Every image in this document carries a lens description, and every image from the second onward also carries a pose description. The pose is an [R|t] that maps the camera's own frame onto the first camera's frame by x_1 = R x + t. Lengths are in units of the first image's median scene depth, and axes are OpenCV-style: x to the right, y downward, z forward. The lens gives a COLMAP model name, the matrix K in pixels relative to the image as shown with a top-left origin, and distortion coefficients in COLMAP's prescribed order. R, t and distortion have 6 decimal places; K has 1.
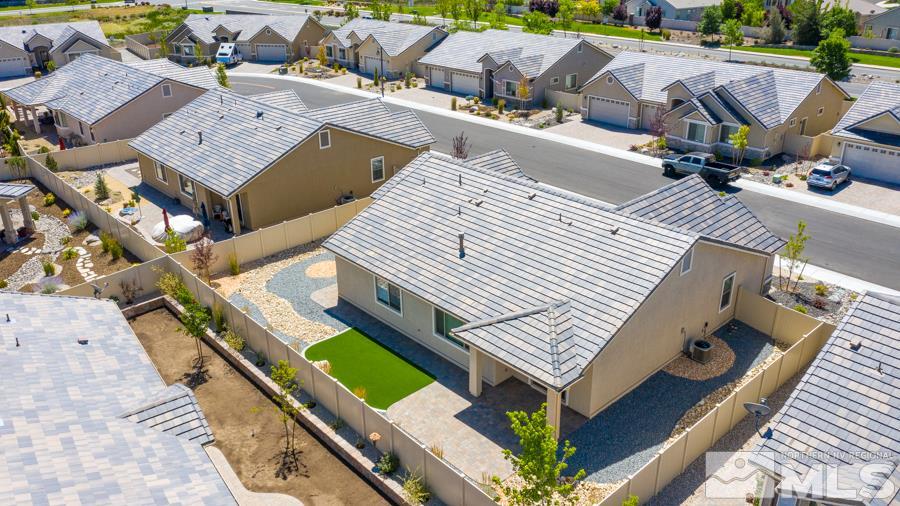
lens RADIAL K [[693.3, 0, 452.0], [0, 693.3, 265.7], [0, 0, 1]] dist [-0.008225, -0.005895]
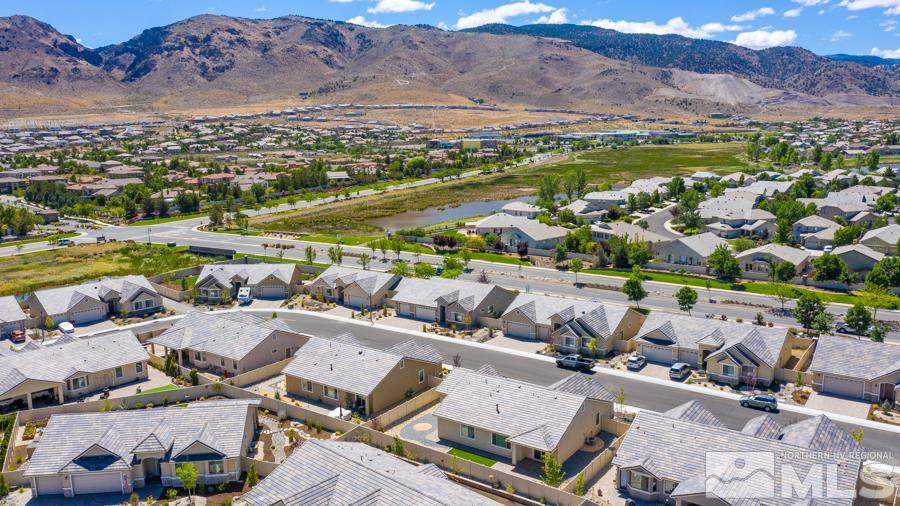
lens RADIAL K [[693.3, 0, 452.0], [0, 693.3, 265.7], [0, 0, 1]] dist [-0.008225, -0.005895]
pose [[0.978829, -0.043478, 0.200007, -0.340495], [0.091864, 0.966549, -0.239467, 0.030884], [-0.182905, 0.252771, 0.950080, -0.815257]]
